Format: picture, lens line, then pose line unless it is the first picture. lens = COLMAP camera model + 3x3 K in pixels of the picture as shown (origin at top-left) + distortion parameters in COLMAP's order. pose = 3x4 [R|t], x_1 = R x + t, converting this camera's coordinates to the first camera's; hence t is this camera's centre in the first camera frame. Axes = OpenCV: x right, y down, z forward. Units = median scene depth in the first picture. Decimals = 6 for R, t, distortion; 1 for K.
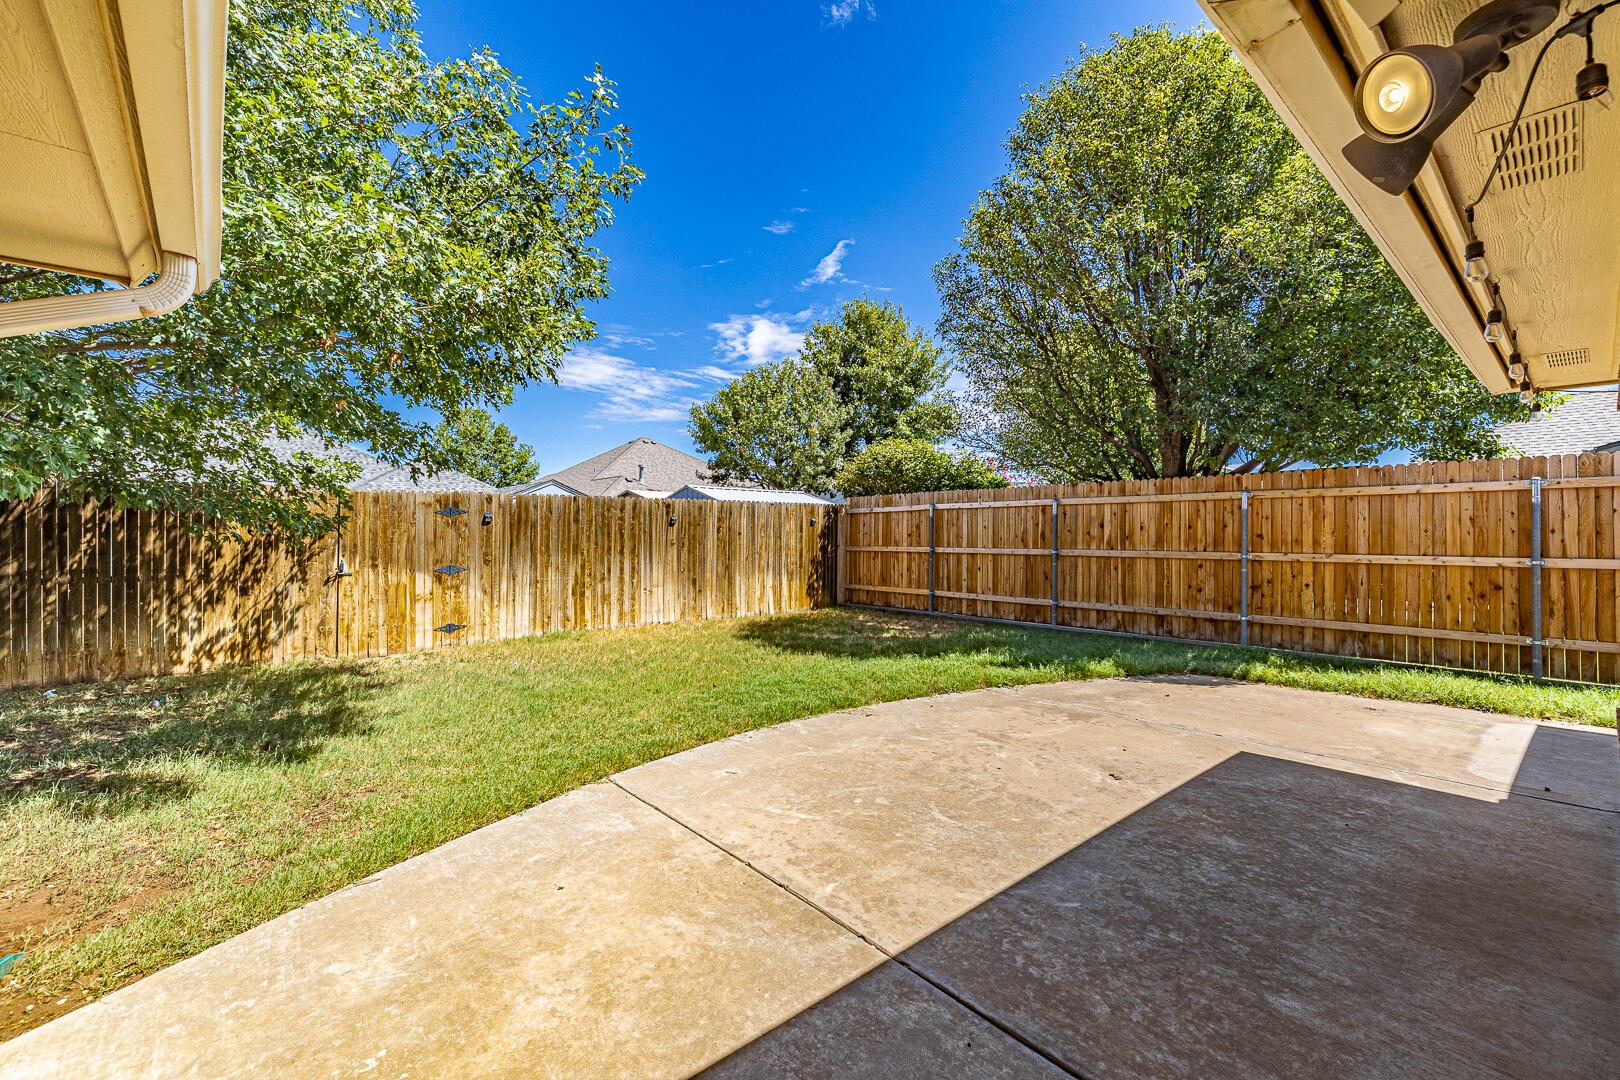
lens RADIAL K [[683.1, 0, 812.8], [0, 683.1, 530.4], [0, 0, 1]] dist [0.006449, -0.000180]
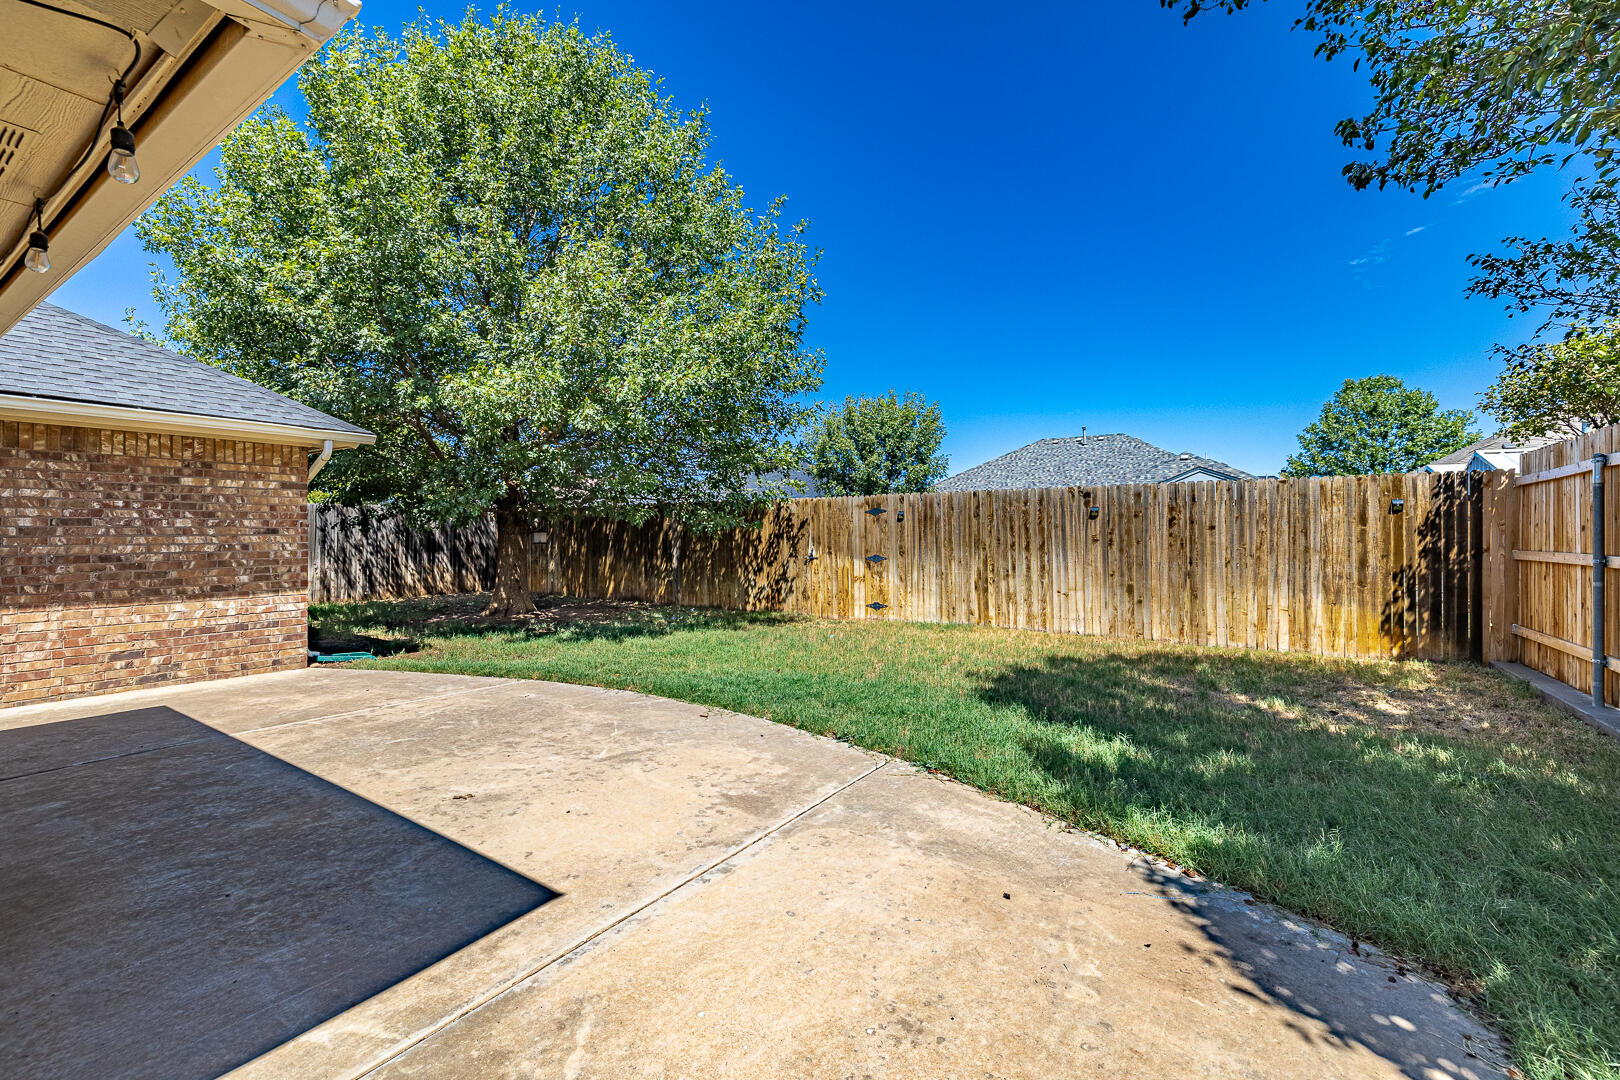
lens RADIAL K [[683.1, 0, 774.6], [0, 683.1, 530.1], [0, 0, 1]] dist [0.006449, -0.000180]
pose [[0.239863, -0.003588, -0.970800, 0.669003], [0.006751, 0.999975, -0.002028, 0.008385], [0.970783, -0.006068, 0.239881, 0.562935]]
